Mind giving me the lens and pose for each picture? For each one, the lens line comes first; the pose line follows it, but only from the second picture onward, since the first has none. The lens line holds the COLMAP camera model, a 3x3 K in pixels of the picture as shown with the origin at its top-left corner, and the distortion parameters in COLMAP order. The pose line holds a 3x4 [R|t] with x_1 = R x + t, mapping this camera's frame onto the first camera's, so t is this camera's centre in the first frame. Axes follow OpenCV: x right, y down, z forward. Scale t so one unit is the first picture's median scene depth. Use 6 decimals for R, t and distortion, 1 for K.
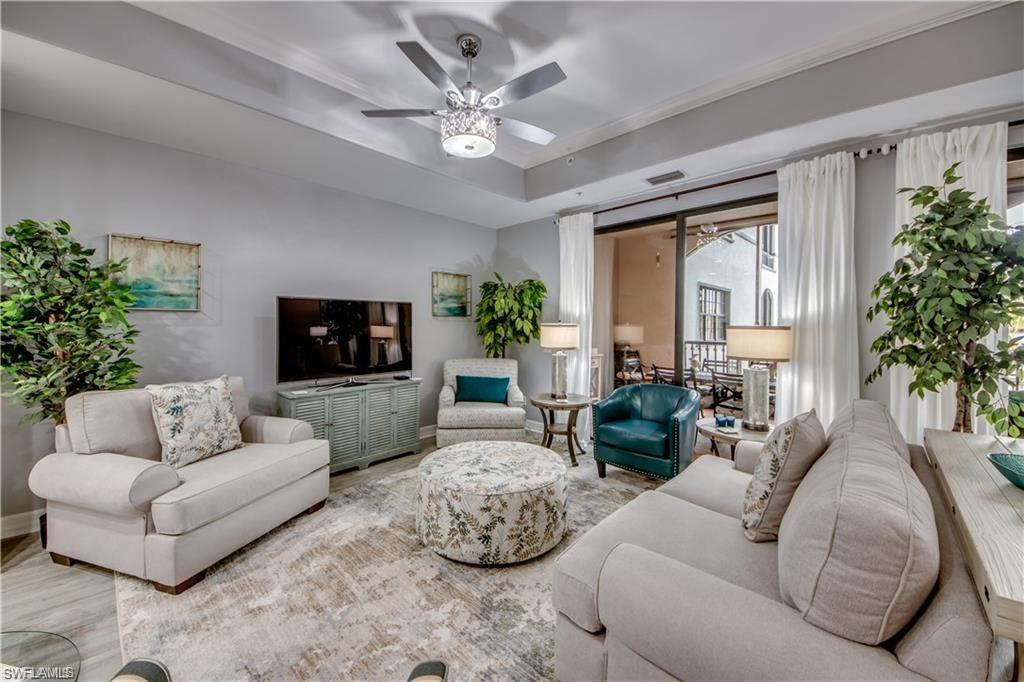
lens RADIAL K [[399.8, 0, 499.1], [0, 399.8, 326.7], [0, 0, 1]] dist [-0.000031, -0.001188]
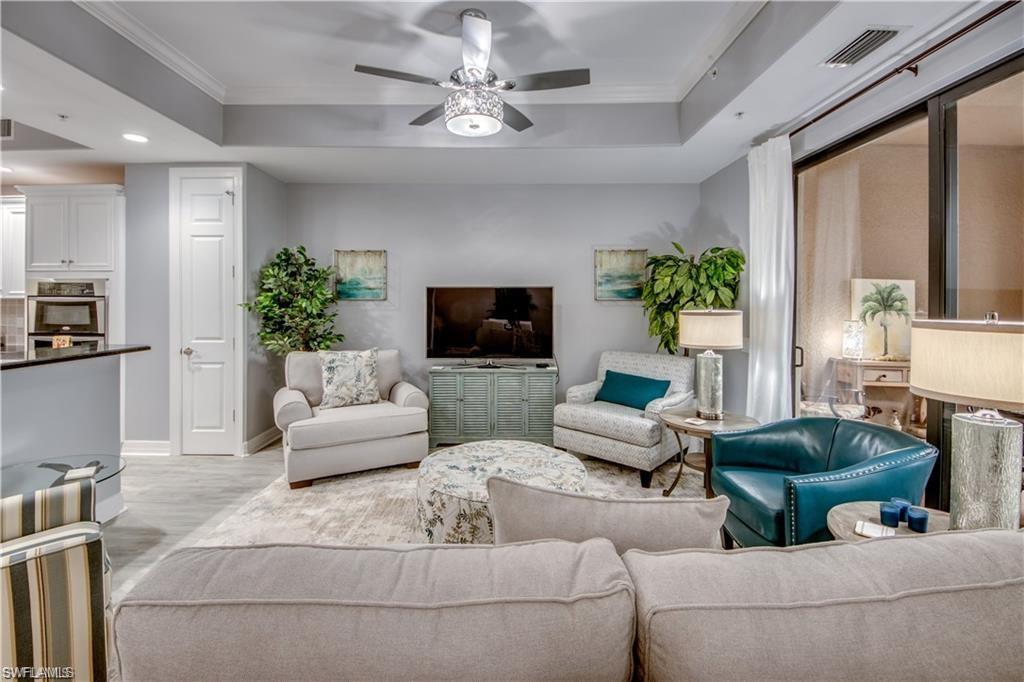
lens RADIAL K [[436.6, 0, 494.5], [0, 436.6, 306.7], [0, 0, 1]] dist [0.001825, -0.000656]
pose [[0.680265, 0.002423, -0.732962, 0.603045], [-0.005535, 0.999983, -0.001832, -0.014564], [0.732945, 0.005303, 0.680267, 0.274878]]
